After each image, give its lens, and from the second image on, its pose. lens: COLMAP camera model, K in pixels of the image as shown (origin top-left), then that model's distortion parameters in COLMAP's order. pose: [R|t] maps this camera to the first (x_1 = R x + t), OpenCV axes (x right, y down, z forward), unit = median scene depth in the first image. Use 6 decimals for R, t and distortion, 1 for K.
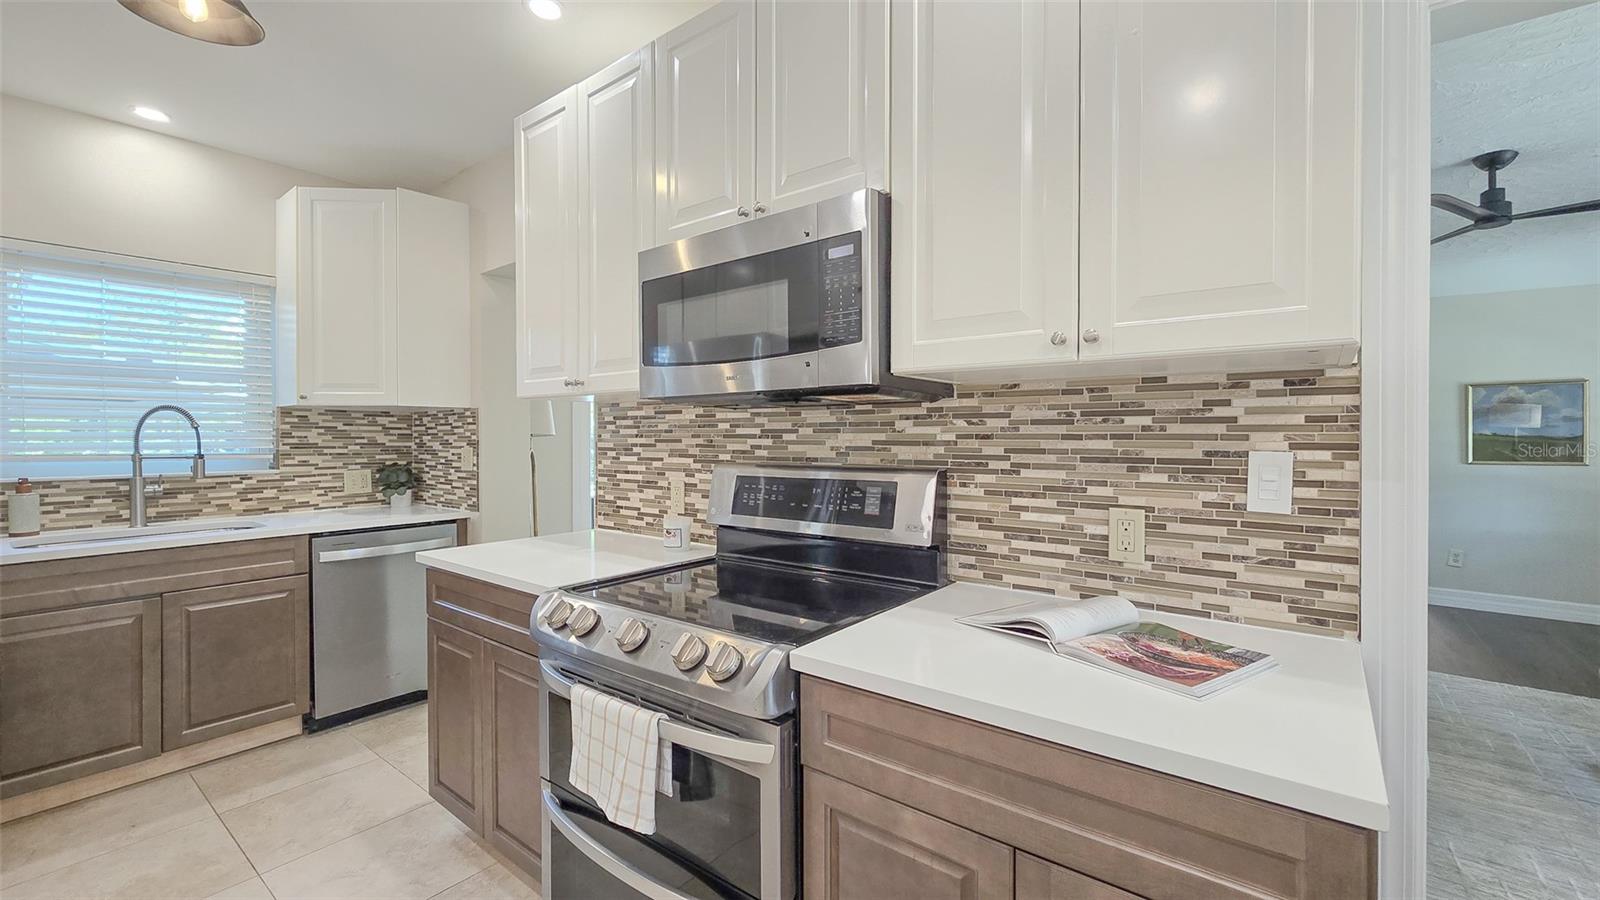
lens RADIAL K [[672.1, 0, 802.0], [0, 672.1, 443.2], [0, 0, 1]] dist [-0.001136, 0.000200]
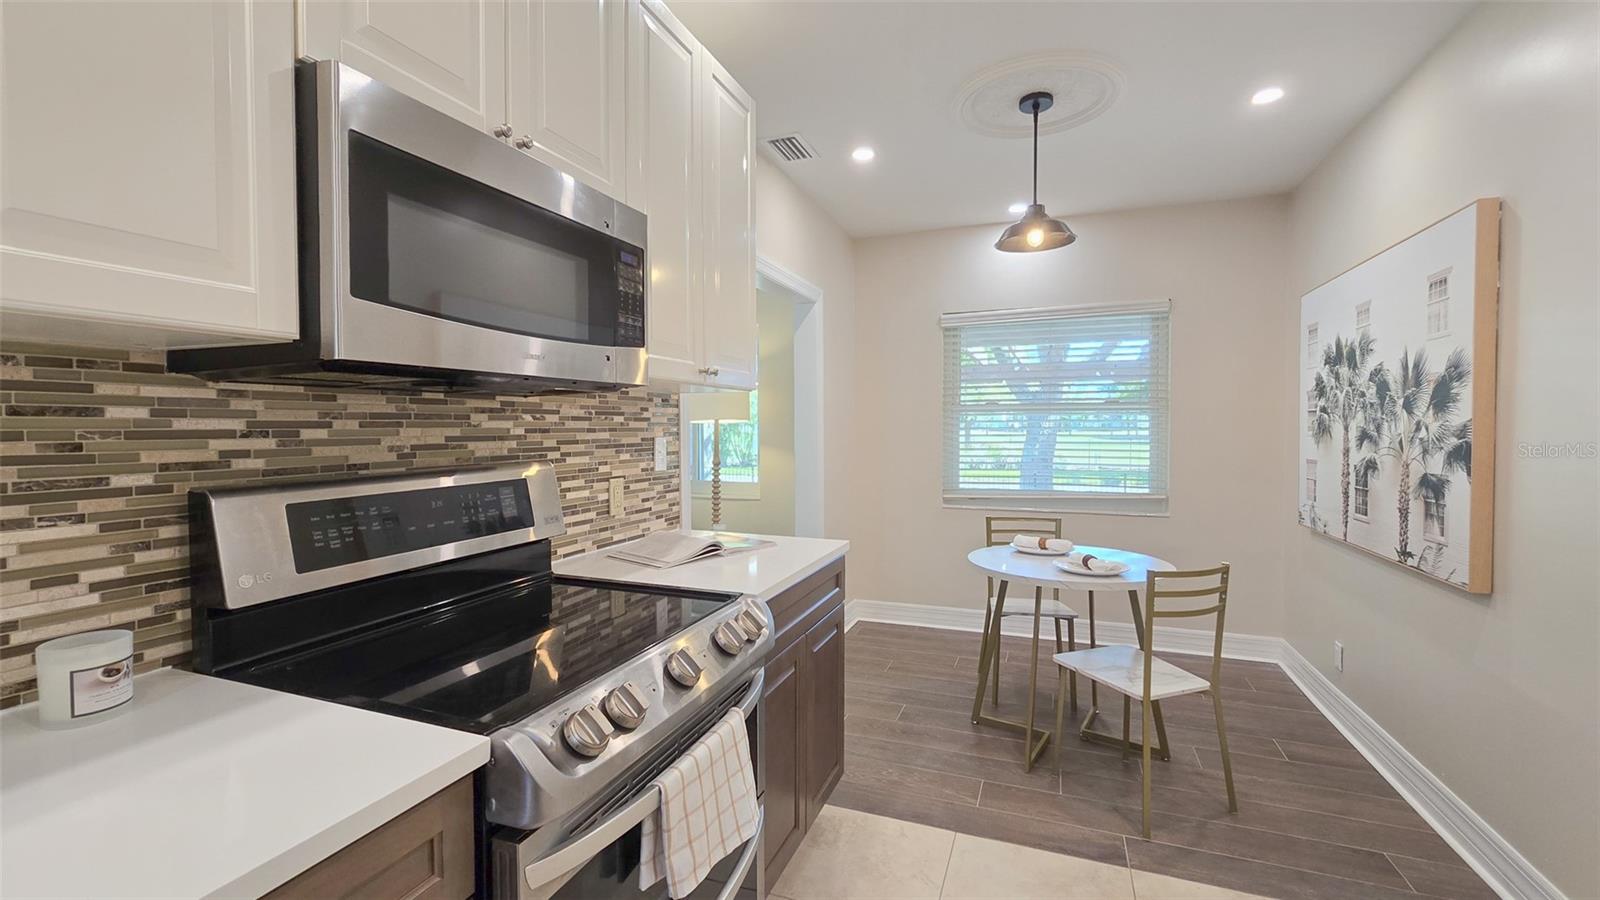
lens RADIAL K [[672.1, 0, 802.0], [0, 672.1, 443.2], [0, 0, 1]] dist [-0.001136, 0.000200]
pose [[-0.299037, -0.022996, 0.953964, -0.924877], [0.016088, 0.999446, 0.029136, -0.014665], [-0.954106, 0.024060, -0.298502, 0.932601]]
